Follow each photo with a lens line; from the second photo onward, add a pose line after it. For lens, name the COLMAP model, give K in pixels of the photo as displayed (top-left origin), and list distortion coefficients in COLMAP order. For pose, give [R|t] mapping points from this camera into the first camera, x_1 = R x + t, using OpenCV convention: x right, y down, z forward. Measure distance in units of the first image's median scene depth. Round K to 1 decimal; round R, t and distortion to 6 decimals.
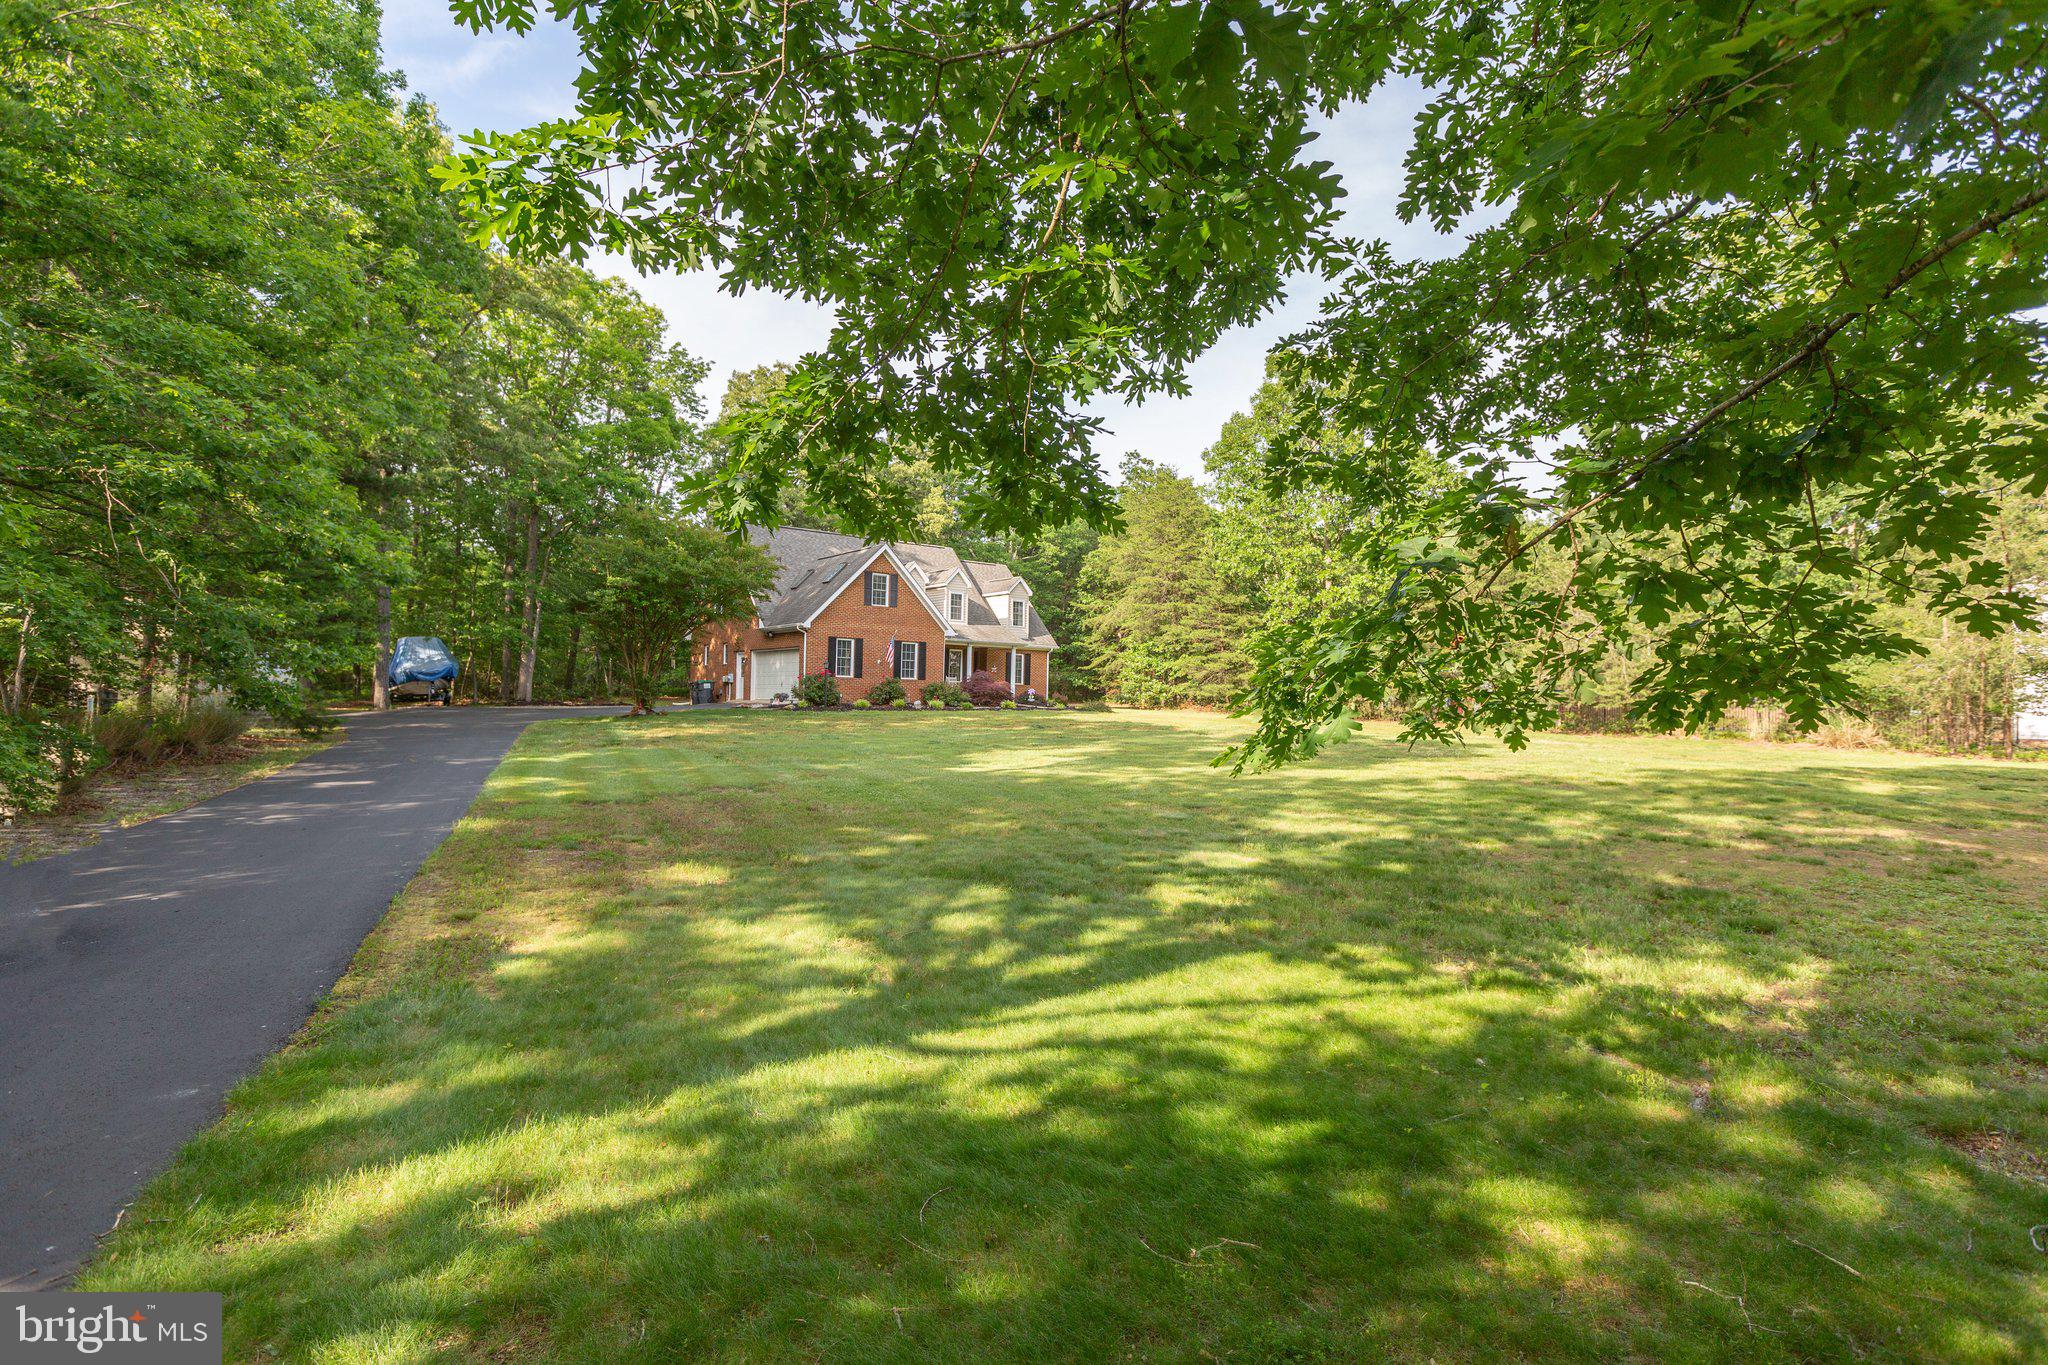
lens RADIAL K [[1006.8, 0, 1024.0], [0, 1006.8, 682.5], [0, 0, 1]] dist [-0.001894, 0.000214]
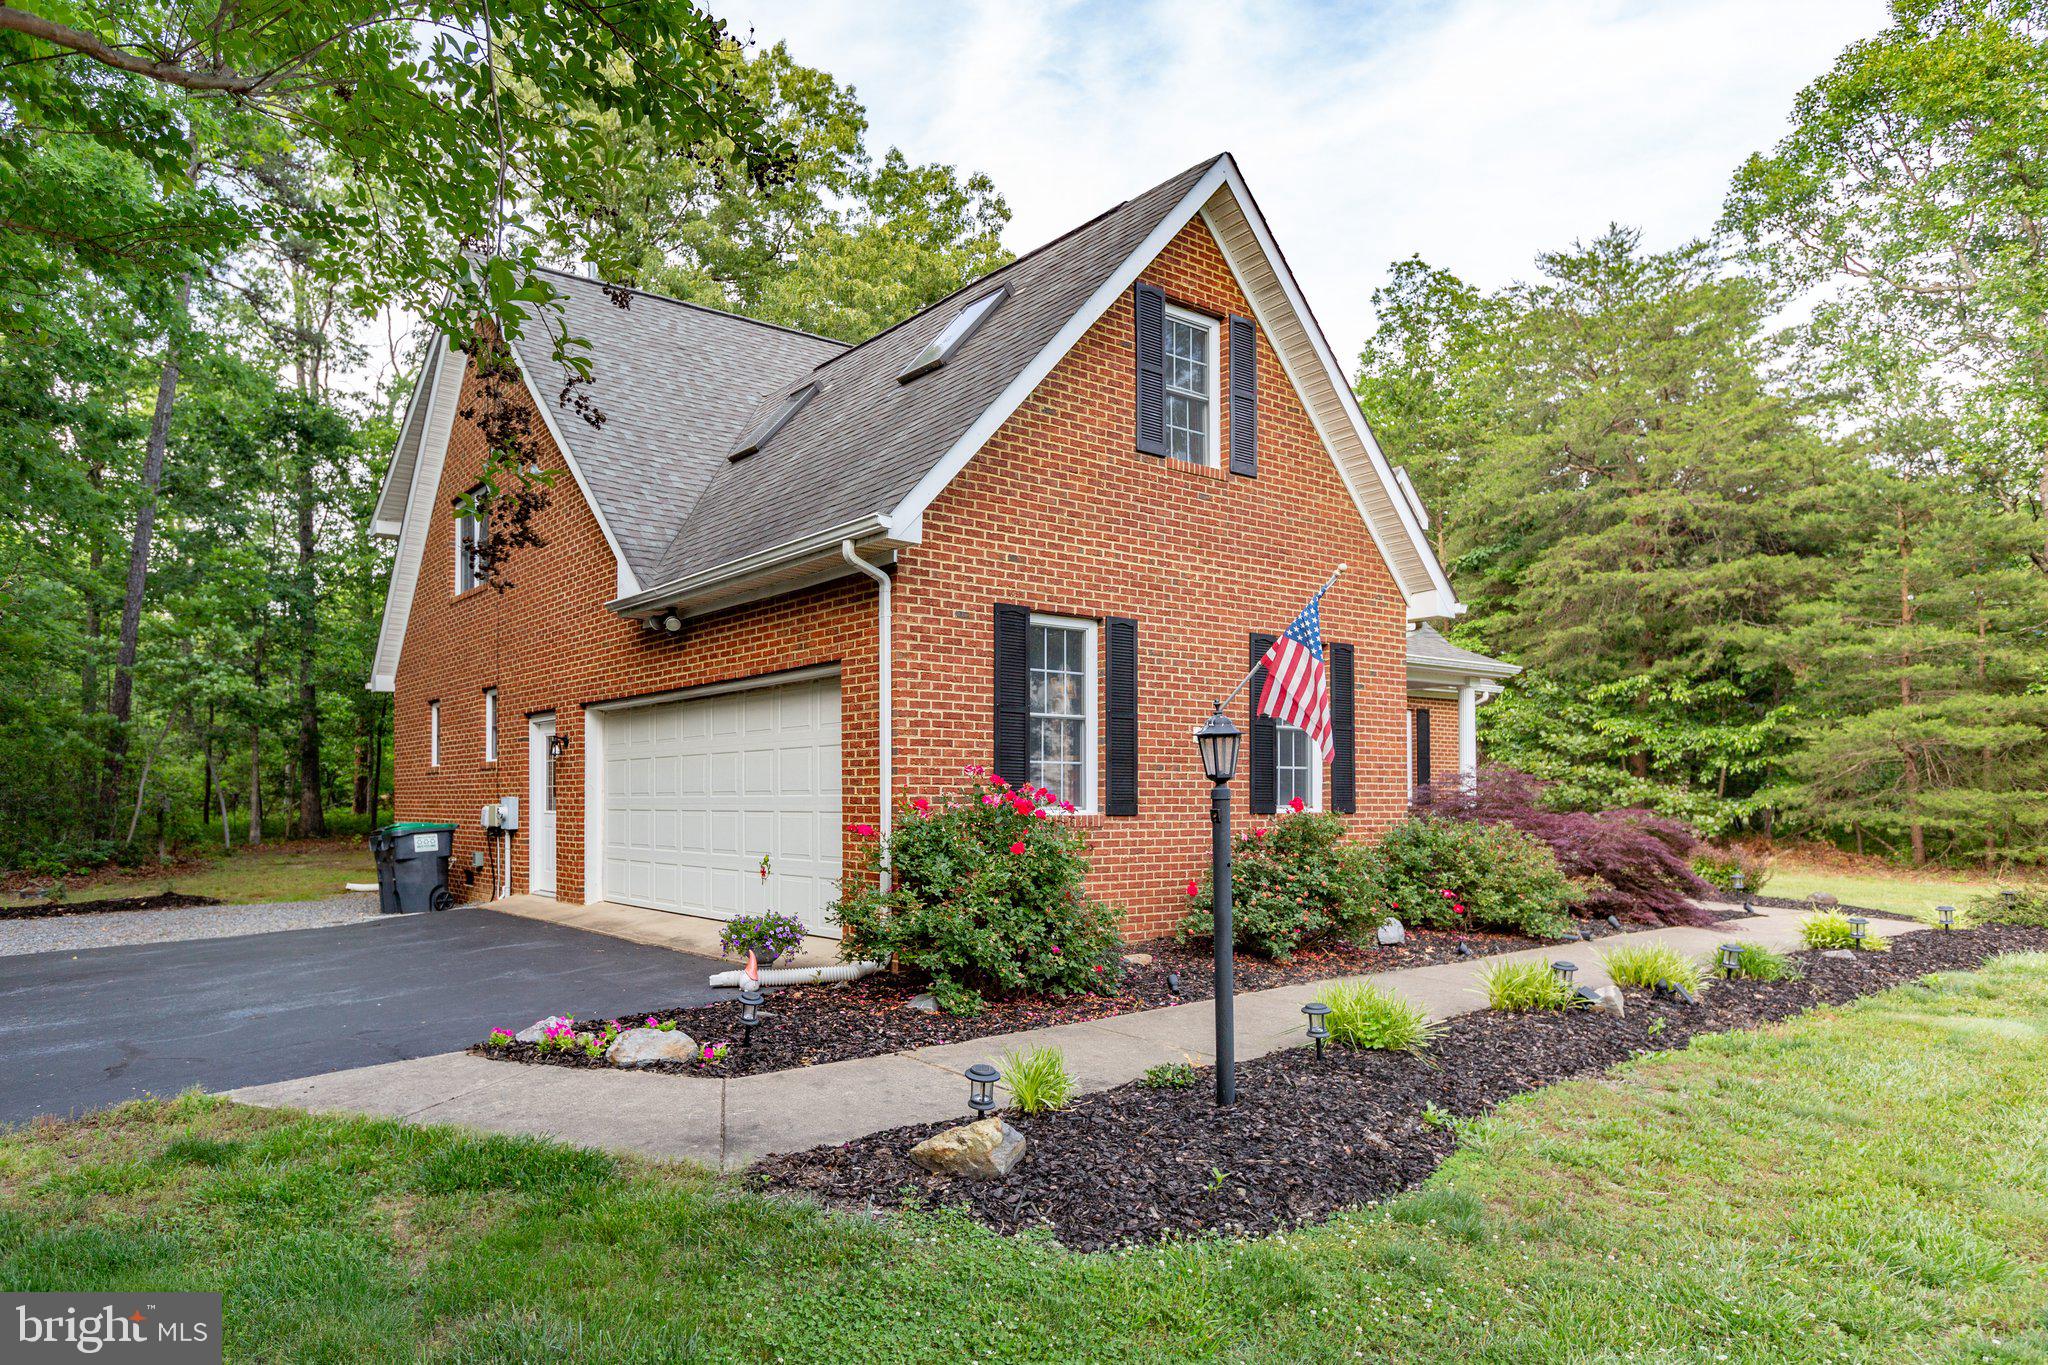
lens RADIAL K [[1229.3, 0, 807.1], [0, 1229.3, 756.8], [0, 0, 1]] dist [0.001093, -0.000083]
pose [[0.997125, -0.021673, -0.072607, -0.193530], [0.020479, 0.999643, -0.017150, -0.012774], [0.072953, 0.015614, 0.997213, 0.700002]]
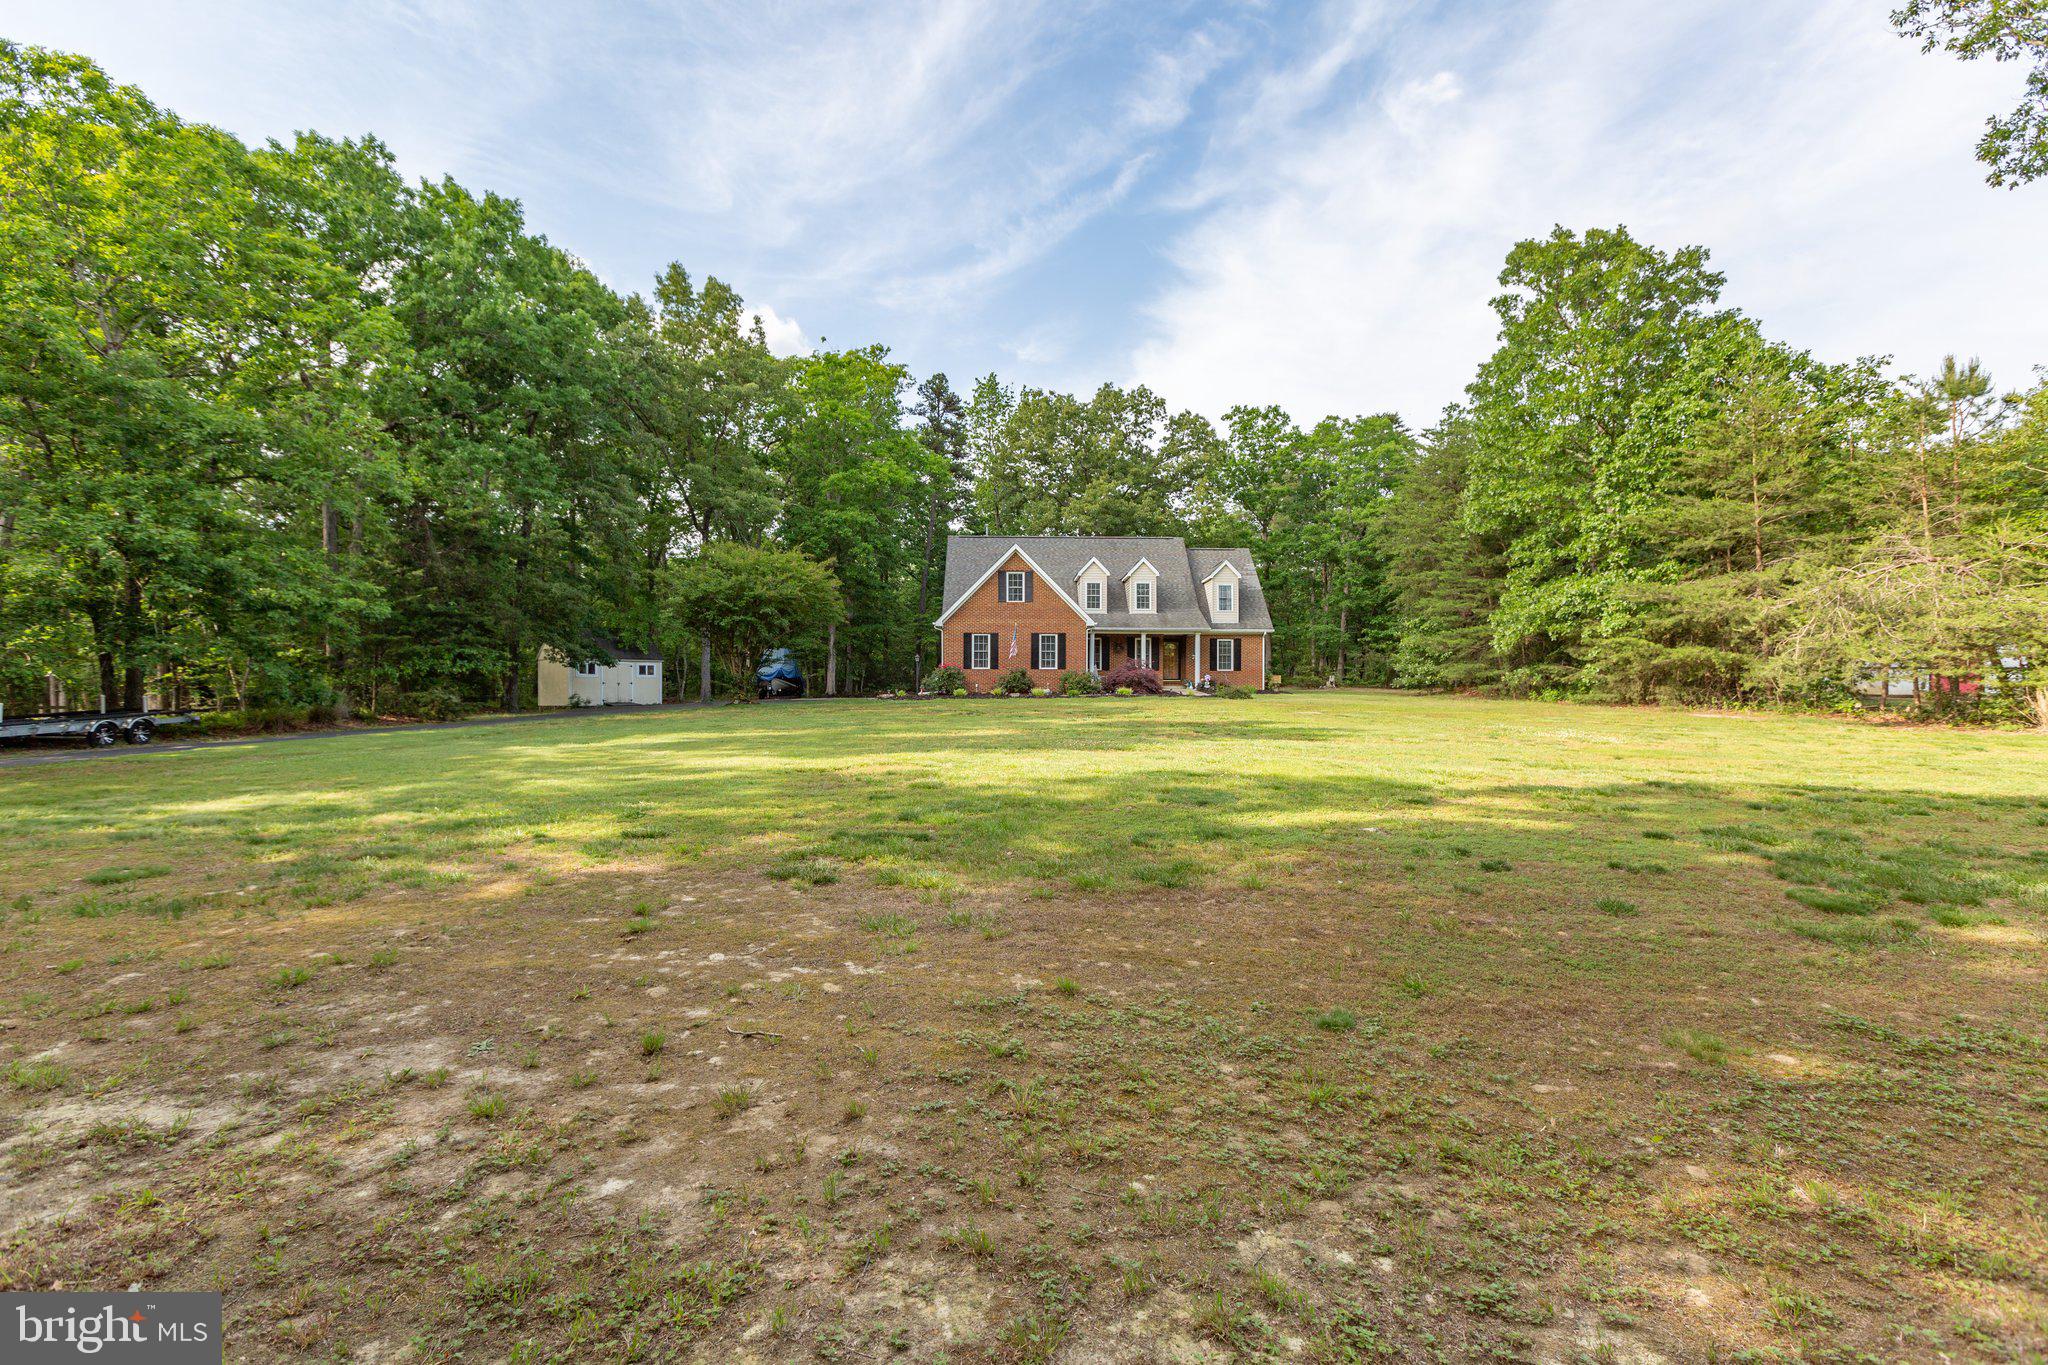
lens RADIAL K [[922.9, 0, 1024.0], [0, 922.9, 682.5], [0, 0, 1]] dist [0.004903, 0.000360]
pose [[0.810967, -0.018917, -0.584786, 0.412505], [0.024109, 0.999709, 0.001094, 0.008506], [0.584595, -0.014986, 0.811187, 0.194570]]
